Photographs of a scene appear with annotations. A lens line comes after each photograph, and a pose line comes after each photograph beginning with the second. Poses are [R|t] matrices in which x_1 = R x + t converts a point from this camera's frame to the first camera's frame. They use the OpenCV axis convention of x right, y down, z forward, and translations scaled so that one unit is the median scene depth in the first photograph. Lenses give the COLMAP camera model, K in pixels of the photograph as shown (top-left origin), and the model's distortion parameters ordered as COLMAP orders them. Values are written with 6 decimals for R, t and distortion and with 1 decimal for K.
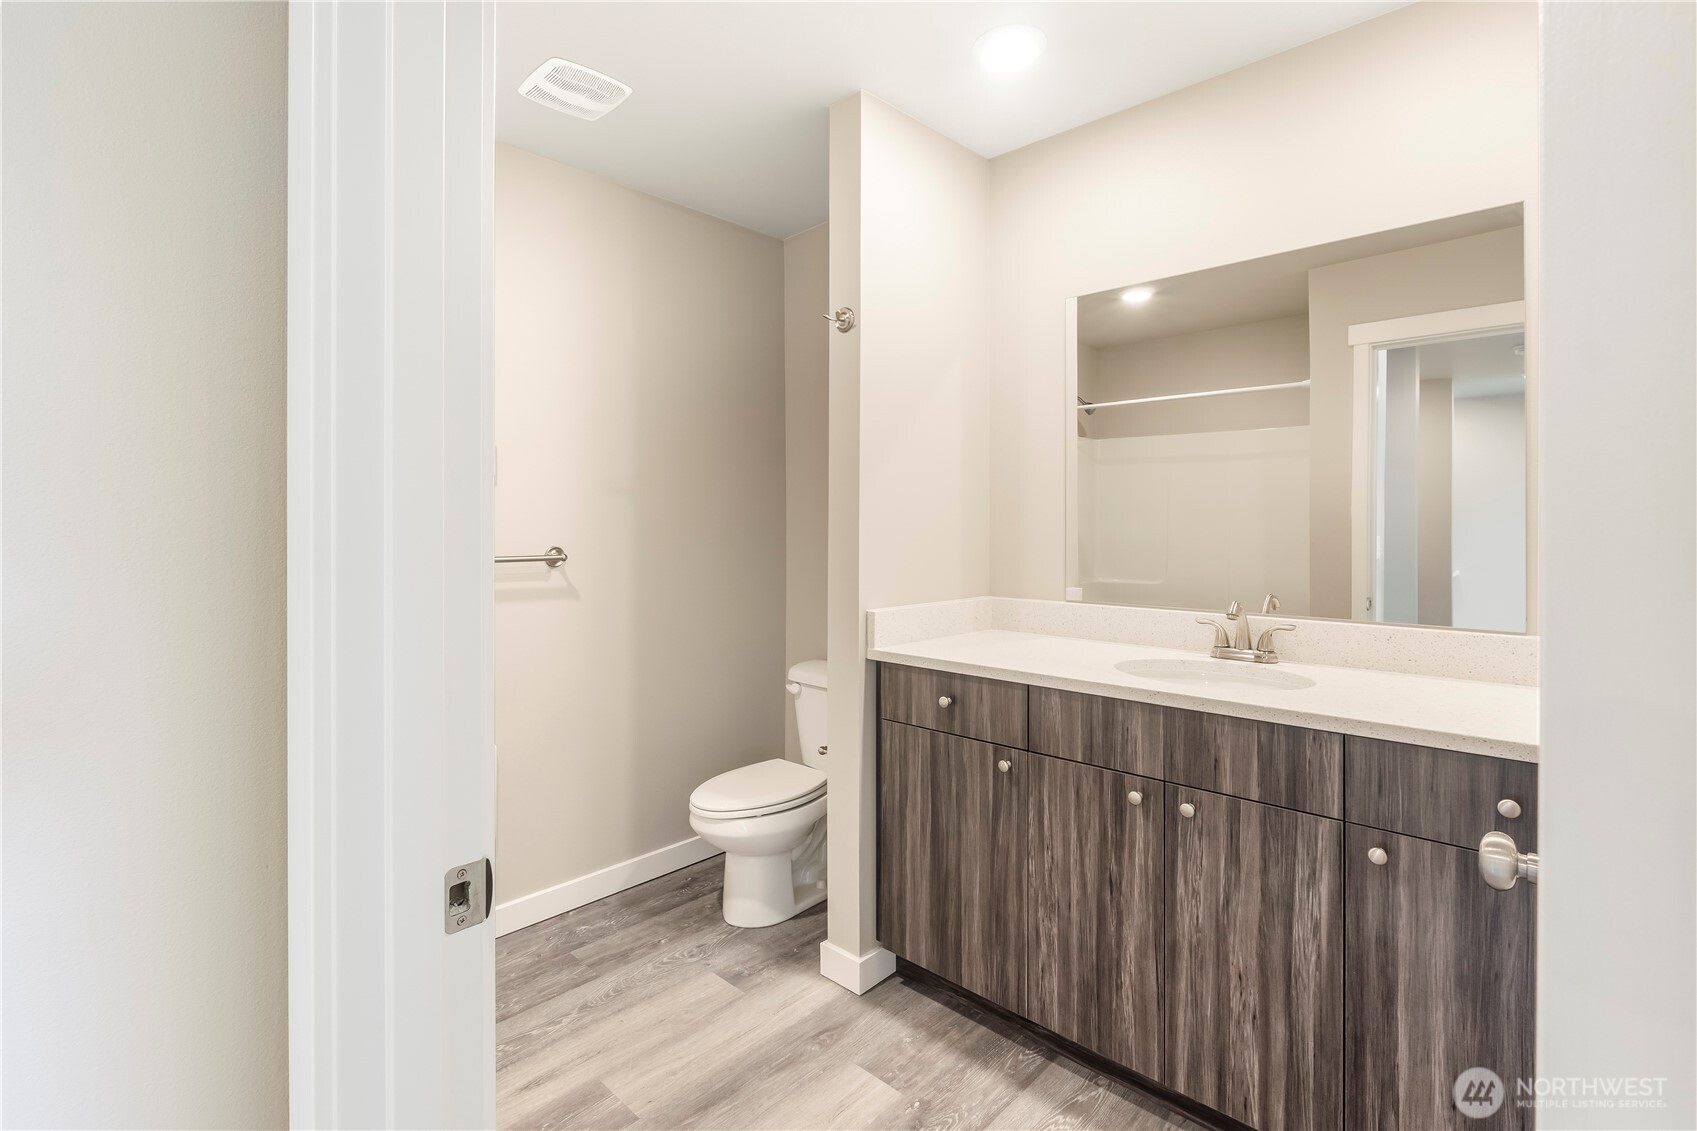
lens RADIAL K [[787.3, 0, 867.0], [0, 787.3, 521.2], [0, 0, 1]] dist [-0.008116, -0.000659]
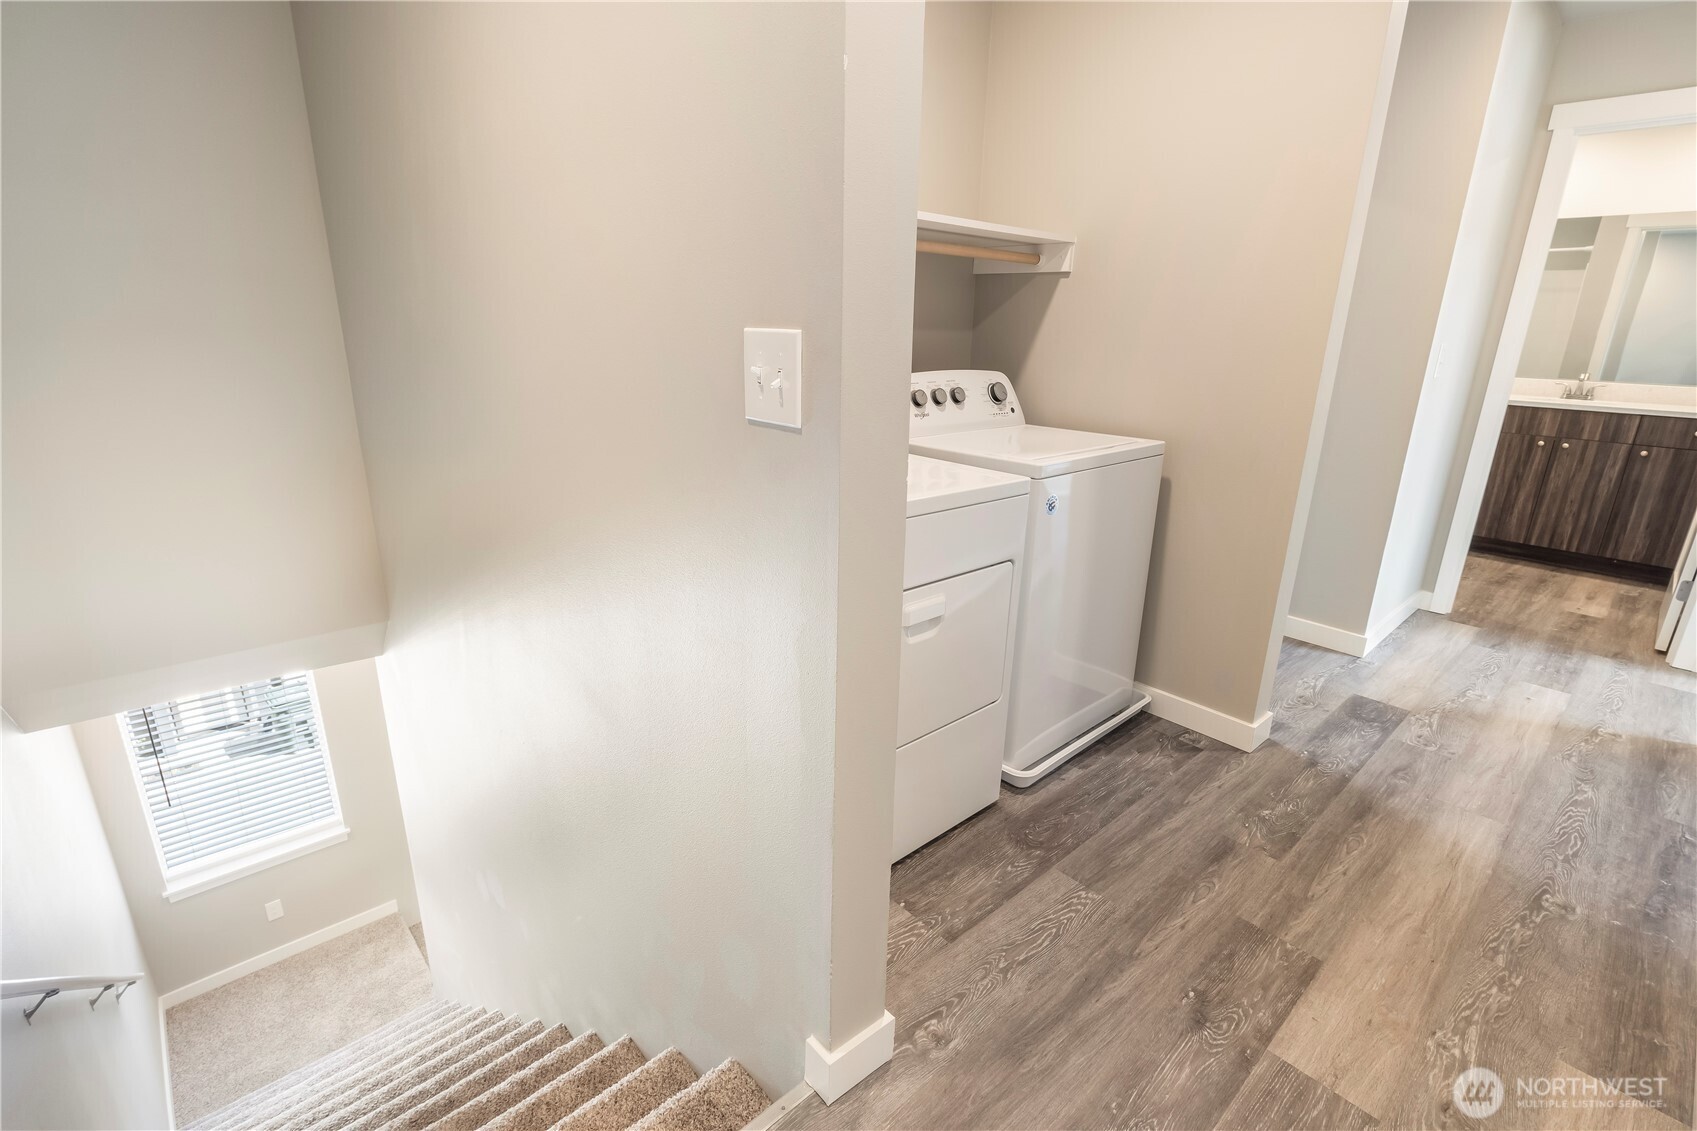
lens RADIAL K [[787.3, 0, 859.9], [0, 787.3, 565.6], [0, 0, 1]] dist [-0.008116, -0.000659]
pose [[0.996720, 0.049354, -0.064134, -1.947609], [-0.027683, 0.952634, 0.302856, -0.002070], [0.076044, -0.300087, 0.950876, -2.023327]]
